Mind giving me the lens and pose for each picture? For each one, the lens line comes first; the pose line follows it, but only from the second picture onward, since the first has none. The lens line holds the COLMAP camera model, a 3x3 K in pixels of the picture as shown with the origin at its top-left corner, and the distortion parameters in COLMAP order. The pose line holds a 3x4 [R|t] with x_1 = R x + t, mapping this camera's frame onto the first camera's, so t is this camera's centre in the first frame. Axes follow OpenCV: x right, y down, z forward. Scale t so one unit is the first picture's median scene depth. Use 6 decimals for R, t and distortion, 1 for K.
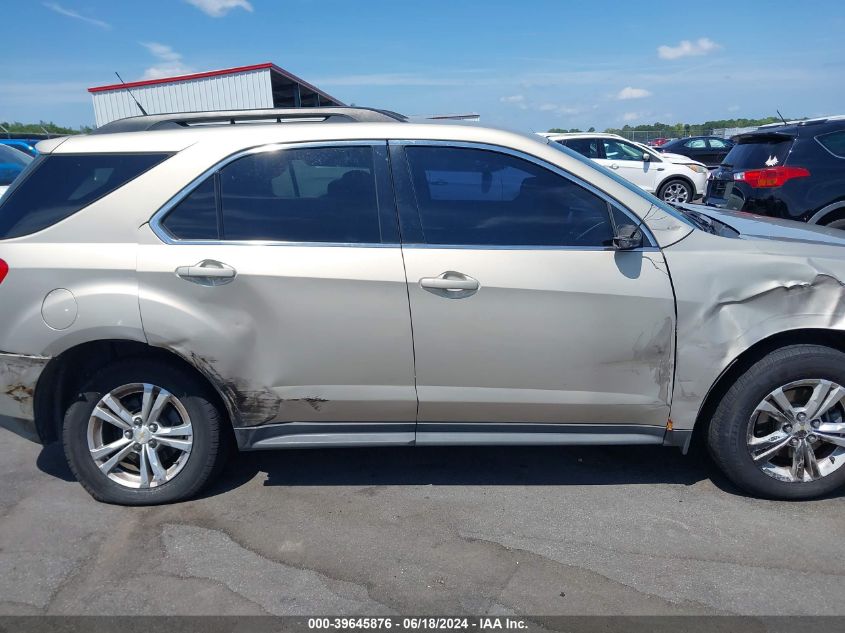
lens RADIAL K [[645.4, 0, 442.0], [0, 645.4, 314.7], [0, 0, 1]] dist [0.075417, -0.121515]
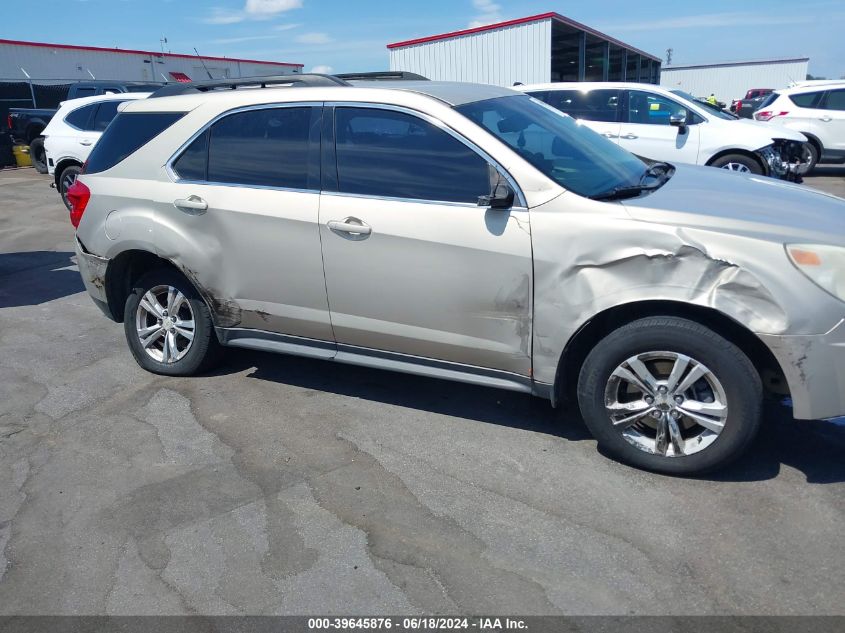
lens RADIAL K [[645.4, 0, 442.0], [0, 645.4, 314.7], [0, 0, 1]] dist [0.075417, -0.121515]
pose [[0.917226, 0.123463, -0.378753, 0.606223], [-0.097094, 0.991375, 0.088027, -0.009735], [0.386354, -0.043966, 0.921302, -0.029092]]
